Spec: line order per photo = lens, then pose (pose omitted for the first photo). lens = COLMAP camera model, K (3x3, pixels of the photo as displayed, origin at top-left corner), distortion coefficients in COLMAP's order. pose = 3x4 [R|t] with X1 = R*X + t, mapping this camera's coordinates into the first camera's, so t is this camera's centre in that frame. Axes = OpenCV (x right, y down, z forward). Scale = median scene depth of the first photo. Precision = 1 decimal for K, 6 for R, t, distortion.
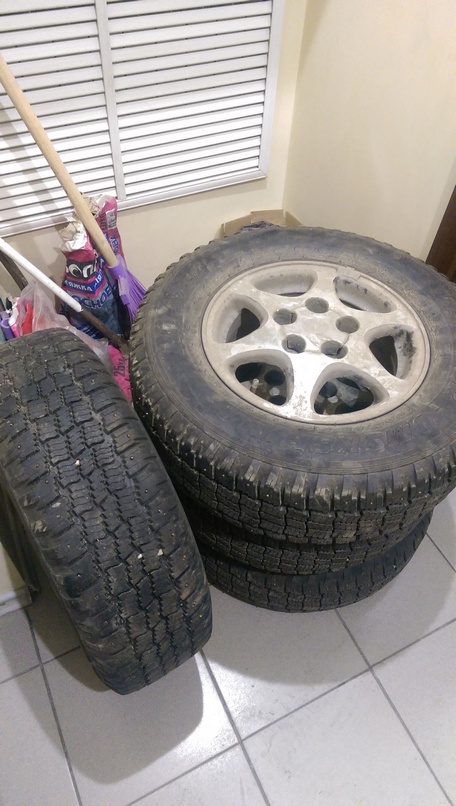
lens RADIAL K [[567.4, 0, 228.0], [0, 567.4, 403.0], [0, 0, 1]] dist [0.088977, -0.137622]
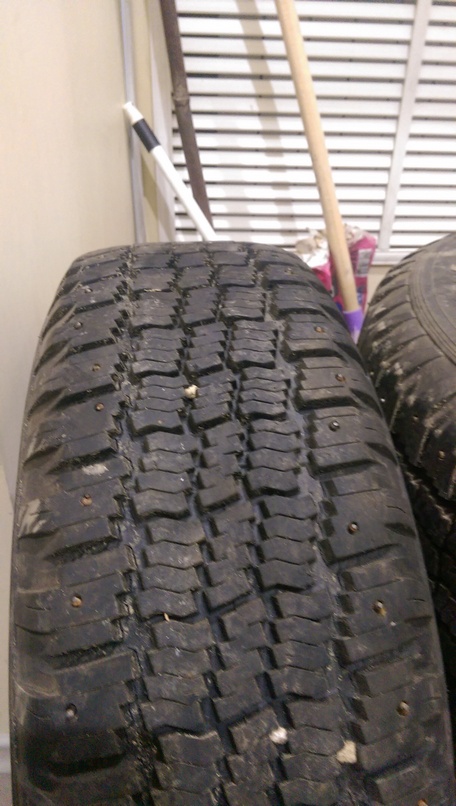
lens RADIAL K [[567.4, 0, 228.0], [0, 567.4, 403.0], [0, 0, 1]] dist [0.088977, -0.137622]
pose [[0.909354, 0.196289, -0.366806, -0.102805], [-0.308503, 0.909690, -0.278011, 0.202113], [0.279109, 0.365971, 0.887786, 0.666398]]
